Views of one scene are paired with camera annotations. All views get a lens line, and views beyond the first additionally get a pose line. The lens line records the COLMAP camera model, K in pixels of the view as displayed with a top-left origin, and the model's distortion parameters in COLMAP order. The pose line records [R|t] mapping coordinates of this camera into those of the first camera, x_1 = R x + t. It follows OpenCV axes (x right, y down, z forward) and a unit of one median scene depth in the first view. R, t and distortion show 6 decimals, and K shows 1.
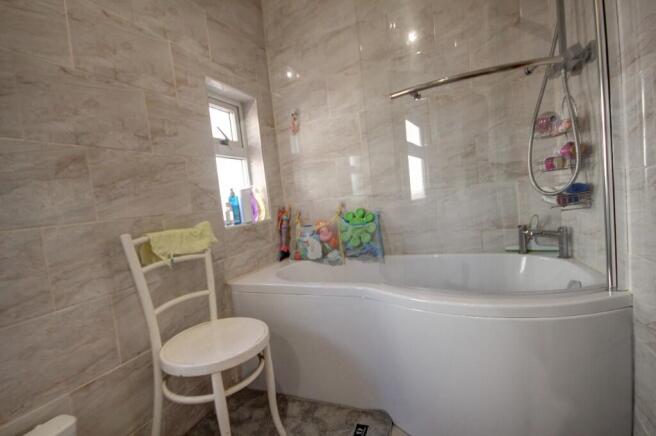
lens RADIAL K [[309.7, 0, 328.5], [0, 309.7, 220.1], [0, 0, 1]] dist [0.002974, -0.004901]
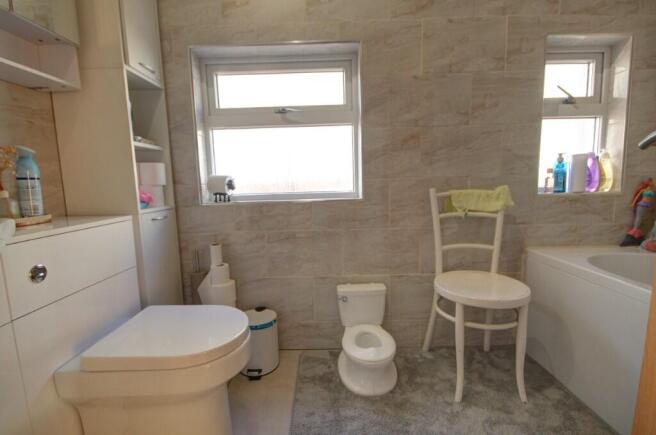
lens RADIAL K [[309.7, 0, 327.6], [0, 309.7, 218.5], [0, 0, 1]] dist [0.002974, -0.004901]
pose [[0.384724, 0.202036, -0.900649, 0.372636], [-0.079192, 0.979378, 0.185869, -0.035696], [0.919628, -0.000184, 0.392790, -0.007283]]
